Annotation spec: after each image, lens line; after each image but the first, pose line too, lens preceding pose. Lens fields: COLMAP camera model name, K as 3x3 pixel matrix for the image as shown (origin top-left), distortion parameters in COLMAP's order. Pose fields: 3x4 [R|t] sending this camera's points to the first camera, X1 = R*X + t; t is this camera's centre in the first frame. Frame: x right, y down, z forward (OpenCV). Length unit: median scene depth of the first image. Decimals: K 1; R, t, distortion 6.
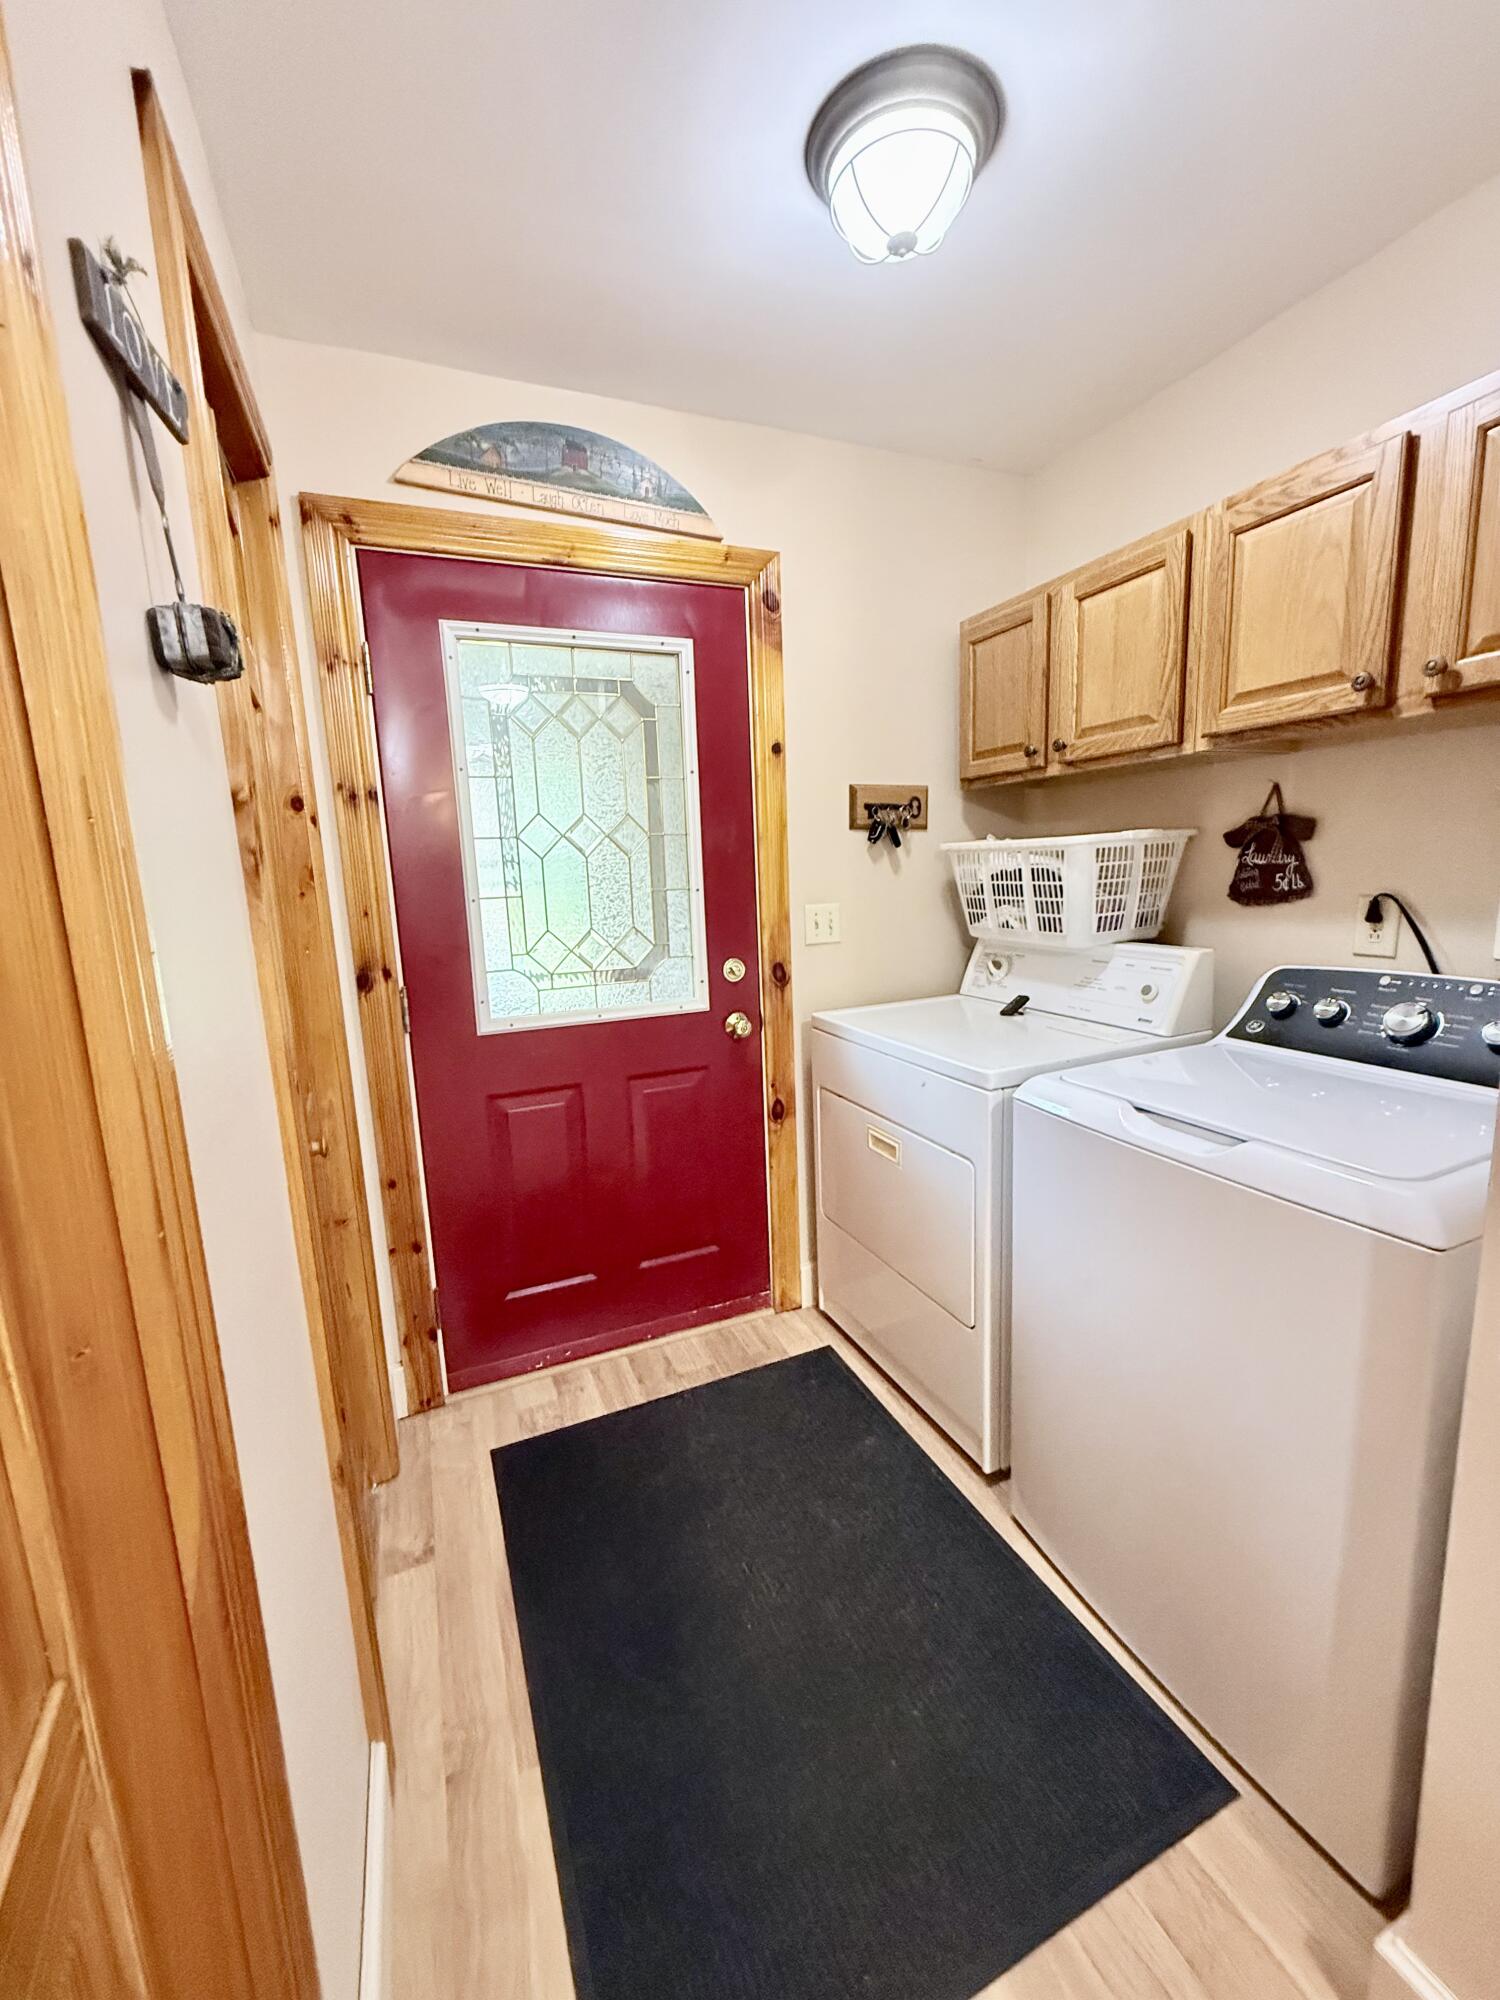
lens RADIAL K [[801.2, 0, 750.0], [0, 801.2, 1000.0], [0, 0, 1]] dist [-0.004584, 0.004729]
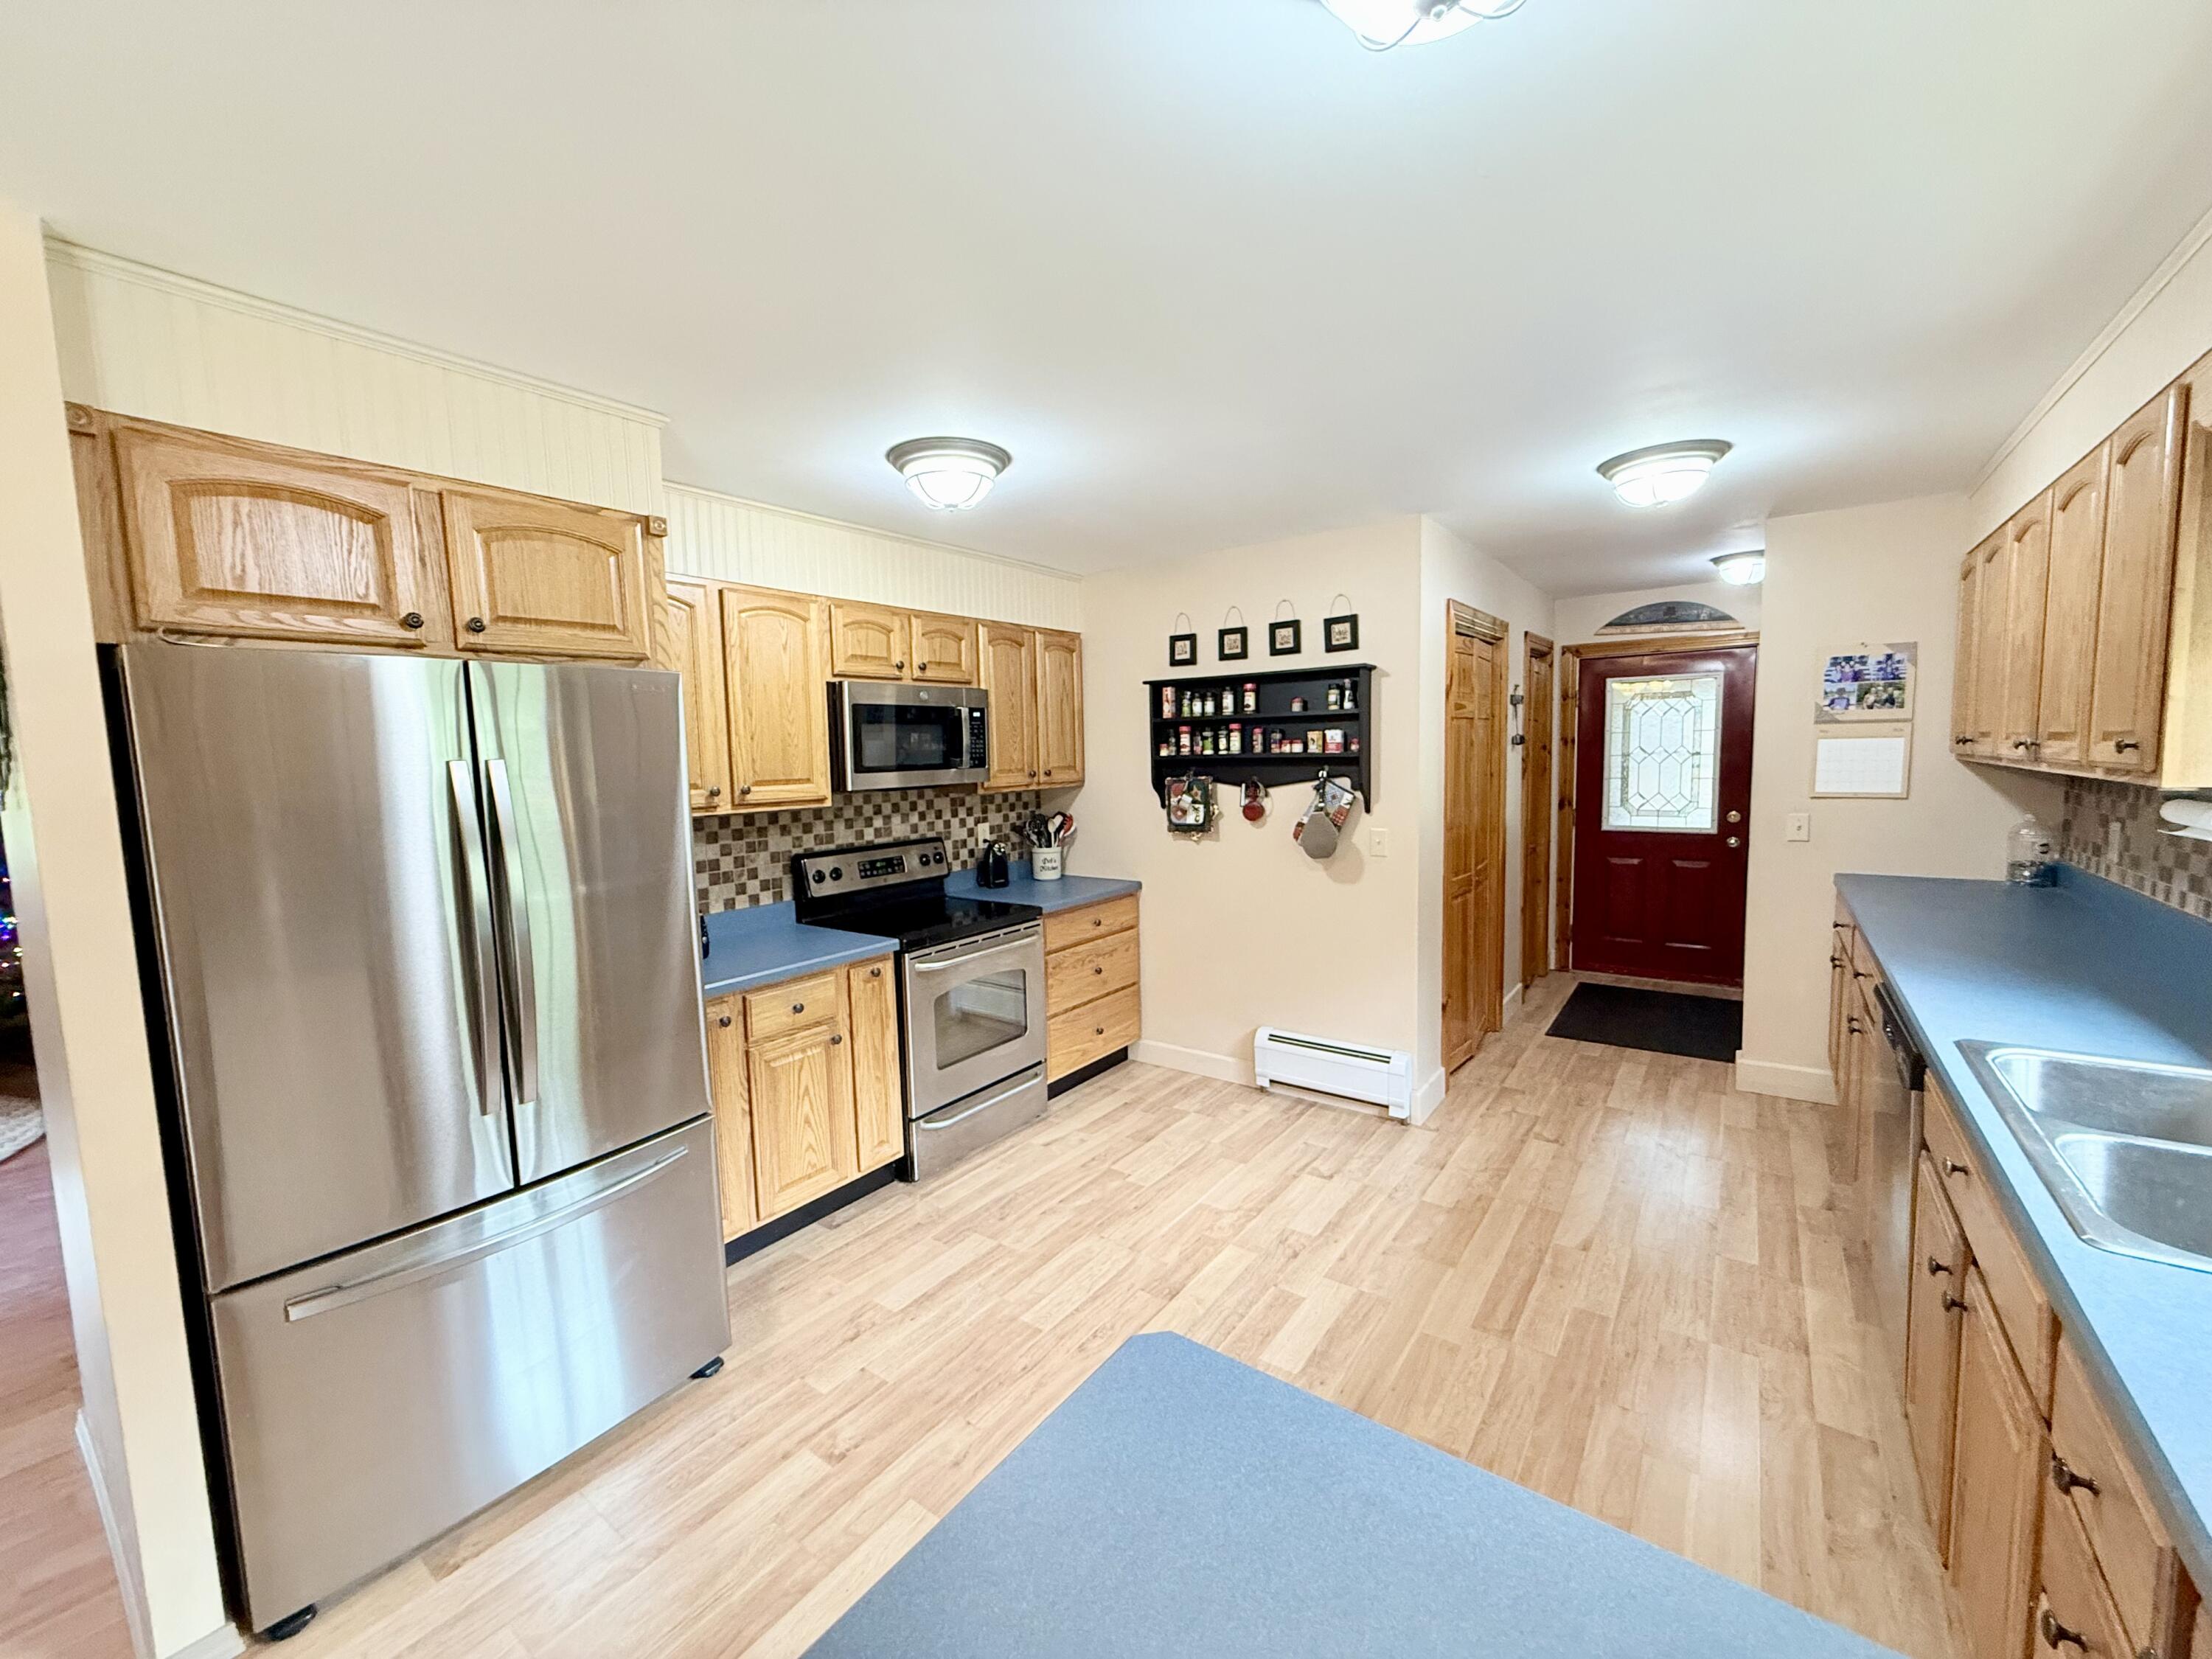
lens RADIAL K [[881.0, 0, 1102.5], [0, 881.0, 831.0], [0, 0, 1]] dist [-0.000722, -0.000284]
pose [[0.508633, 0.107479, -0.854248, 1.216558], [-0.135446, 0.989812, 0.043889, 0.135355], [0.850263, 0.093381, 0.518009, -1.773021]]
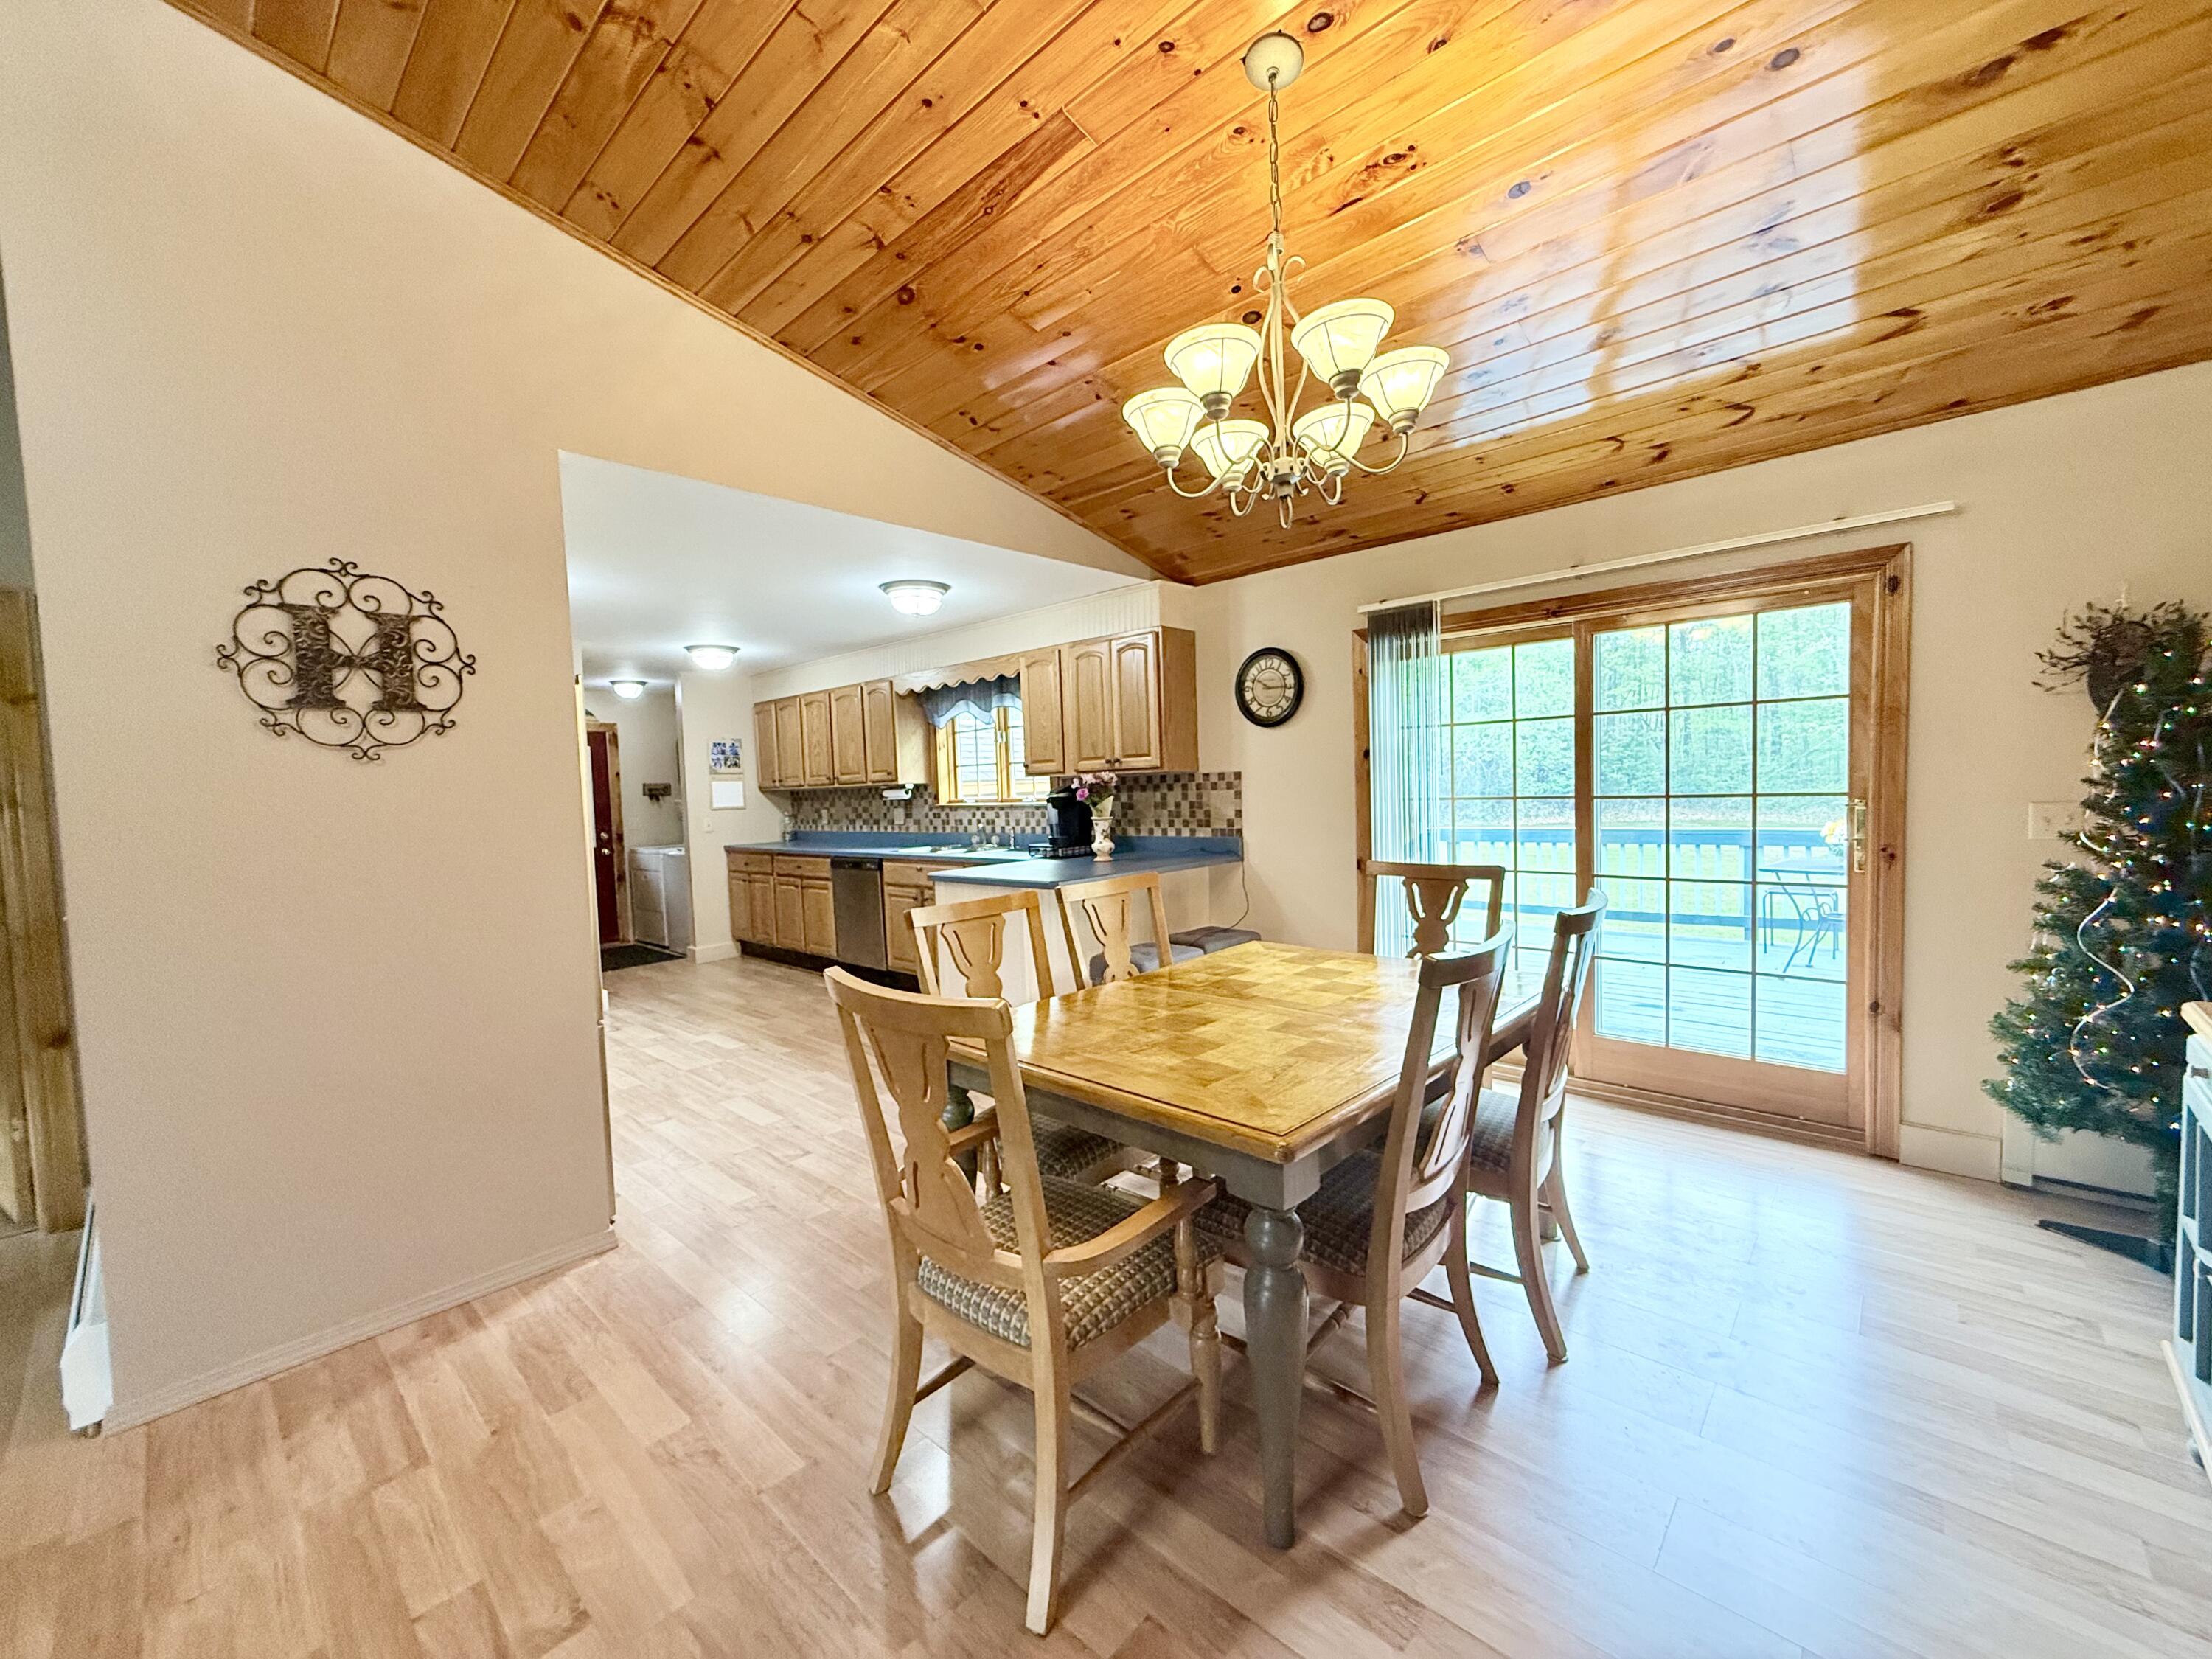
lens RADIAL K [[870.4, 0, 1109.3], [0, 870.4, 830.7], [0, 0, 1]] dist [-0.008324, 0.004010]
pose [[0.908296, -0.012161, 0.418151, 0.421975], [0.066635, 0.991021, -0.115921, 0.559735], [-0.412986, 0.133155, 0.900951, -3.531915]]
